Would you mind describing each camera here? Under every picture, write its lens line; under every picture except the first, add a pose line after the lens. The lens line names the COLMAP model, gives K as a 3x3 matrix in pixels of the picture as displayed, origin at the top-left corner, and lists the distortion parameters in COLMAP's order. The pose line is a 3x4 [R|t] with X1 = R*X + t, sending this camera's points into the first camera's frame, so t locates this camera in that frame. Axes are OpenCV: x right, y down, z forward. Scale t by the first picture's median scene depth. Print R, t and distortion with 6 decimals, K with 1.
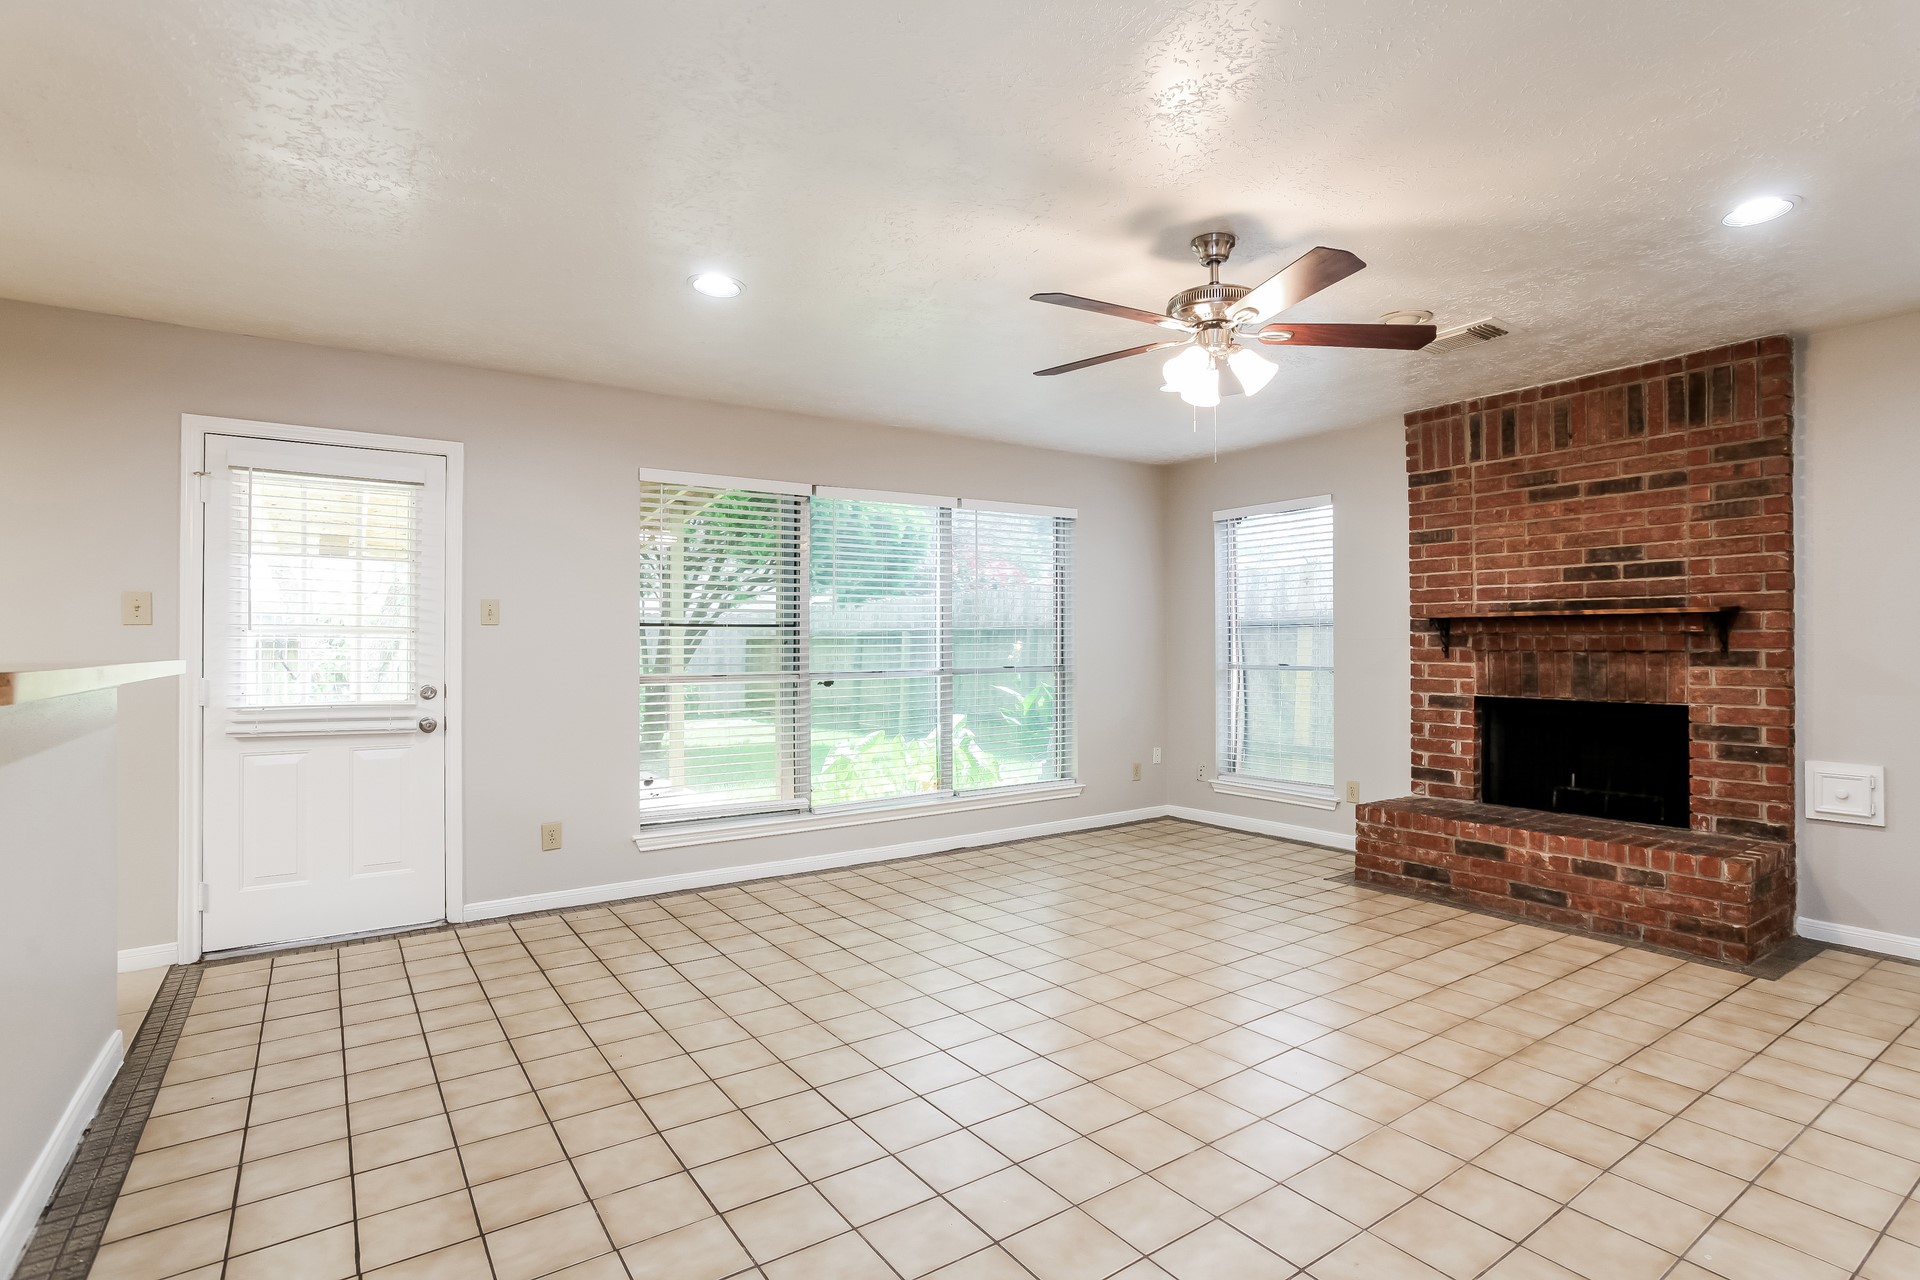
lens RADIAL K [[948.3, 0, 947.8], [0, 948.3, 636.9], [0, 0, 1]] dist [-0.025582, 0.005489]
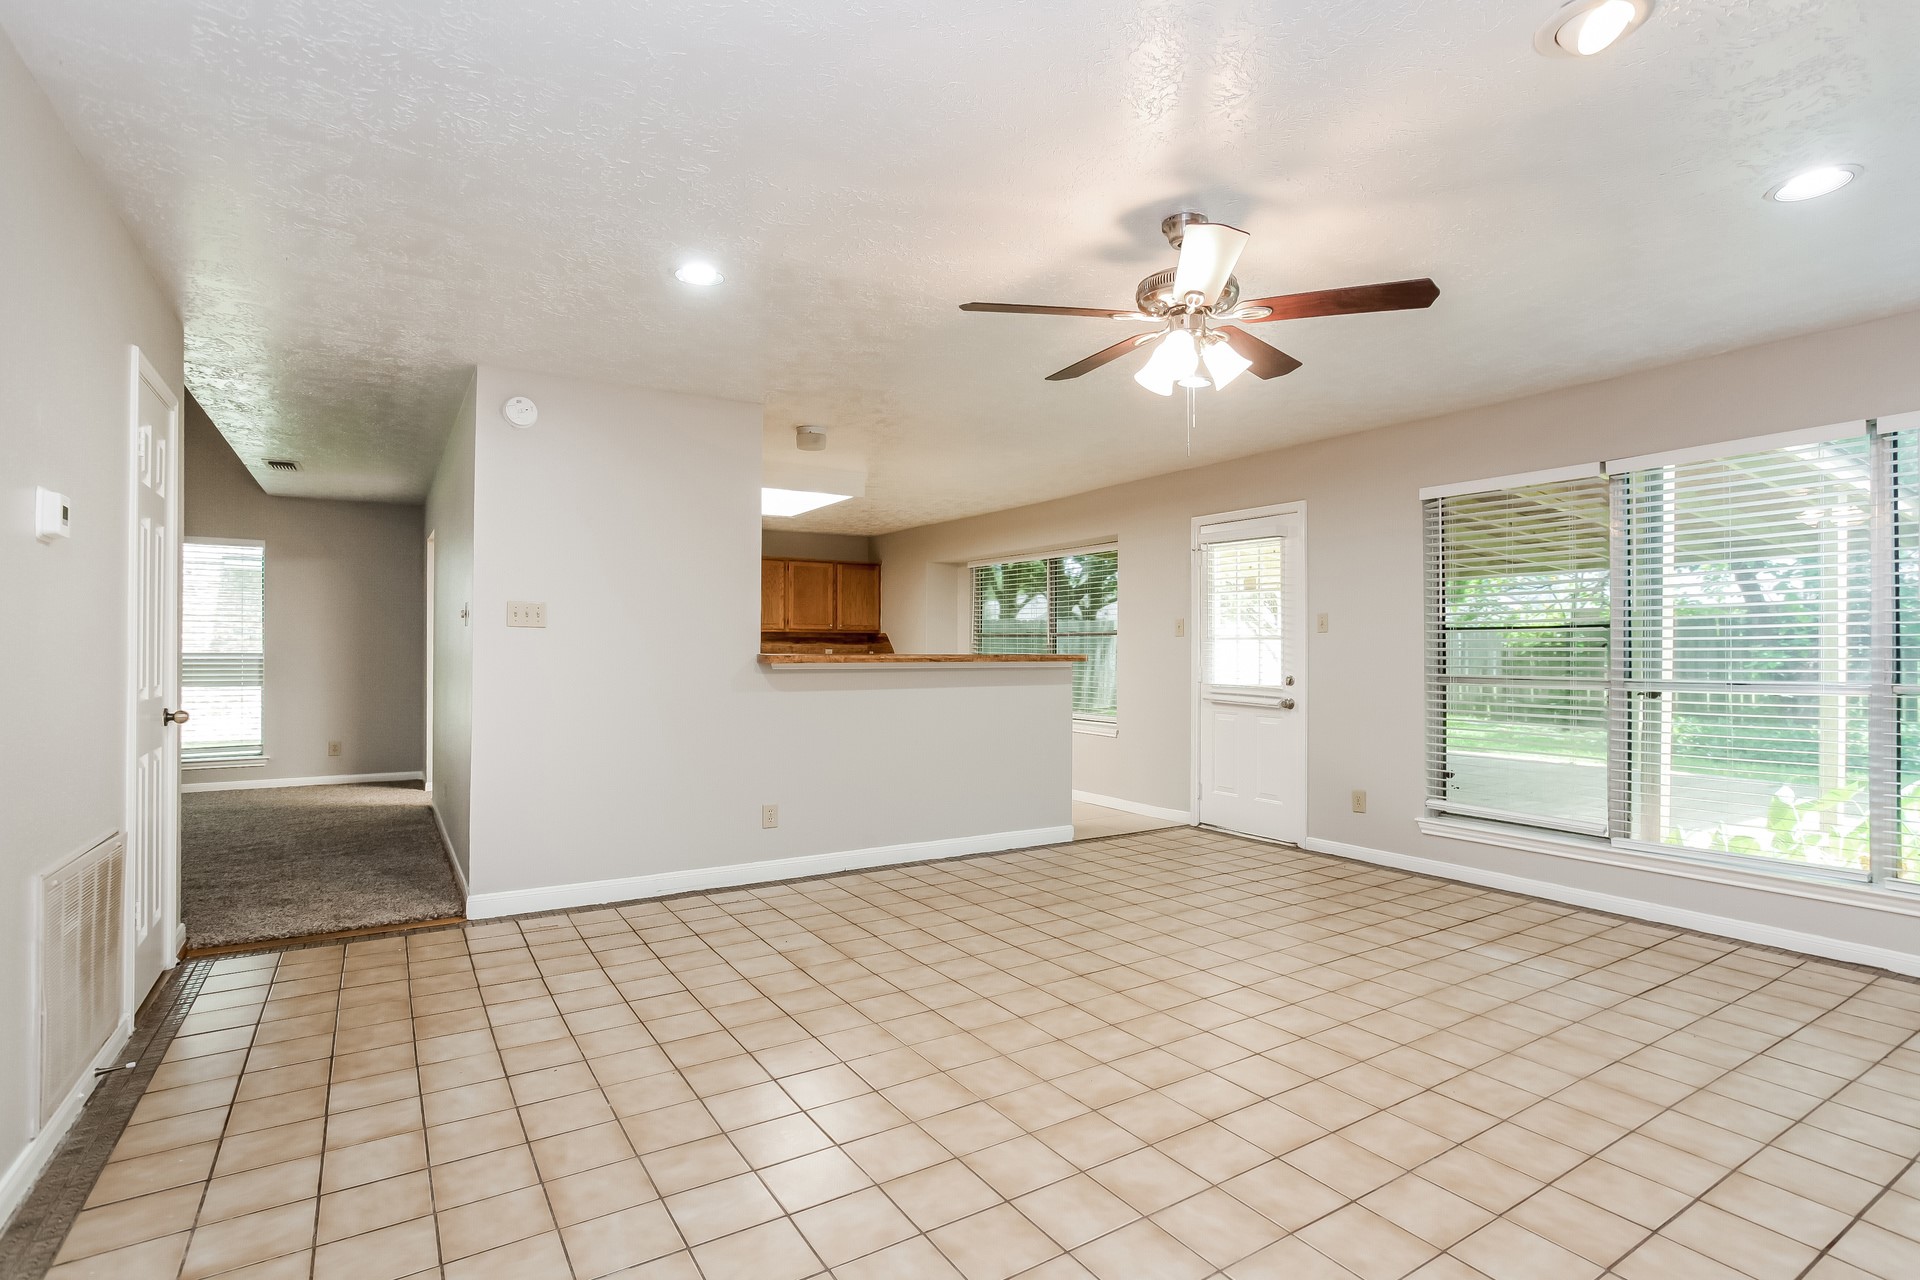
lens RADIAL K [[948.3, 0, 1042.7], [0, 948.3, 653.9], [0, 0, 1]] dist [-0.025582, 0.005489]
pose [[0.021414, 0.009306, -0.999727, 0.865312], [0.008924, 0.999915, 0.009499, 0.001525], [0.999731, -0.009125, 0.021329, 0.590171]]
